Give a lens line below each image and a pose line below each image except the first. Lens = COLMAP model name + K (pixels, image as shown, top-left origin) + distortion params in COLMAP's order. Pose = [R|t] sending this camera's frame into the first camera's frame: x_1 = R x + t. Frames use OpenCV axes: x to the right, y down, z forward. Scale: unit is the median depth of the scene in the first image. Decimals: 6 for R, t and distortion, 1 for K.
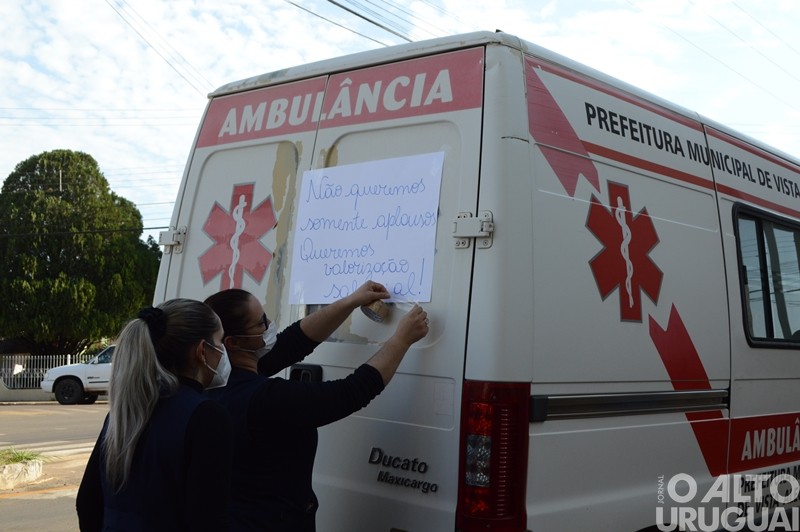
lens RADIAL K [[970.6, 0, 400.4], [0, 970.6, 275.2], [0, 0, 1]] dist [-0.024804, -0.000209]
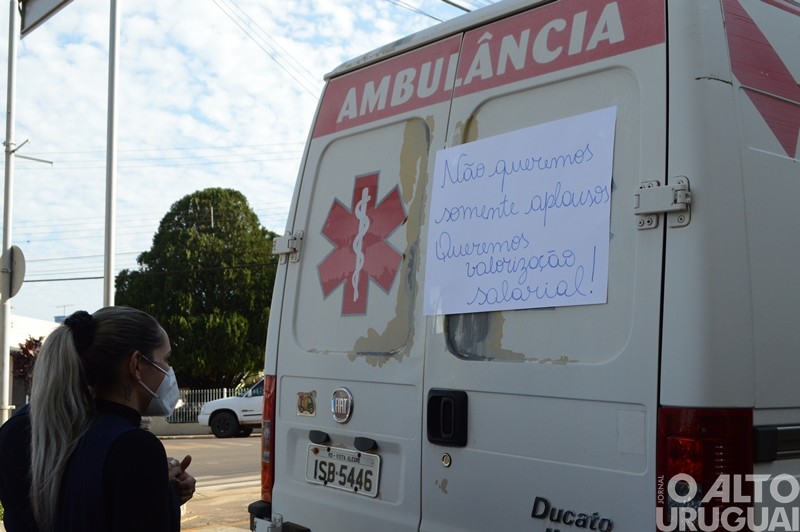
lens RADIAL K [[970.6, 0, 400.4], [0, 970.6, 275.2], [0, 0, 1]] dist [-0.024804, -0.000209]
pose [[0.987601, -0.037219, -0.152512, -0.009438], [0.032695, 0.998951, -0.032064, 0.020113], [0.153546, 0.026680, 0.987781, 0.187523]]
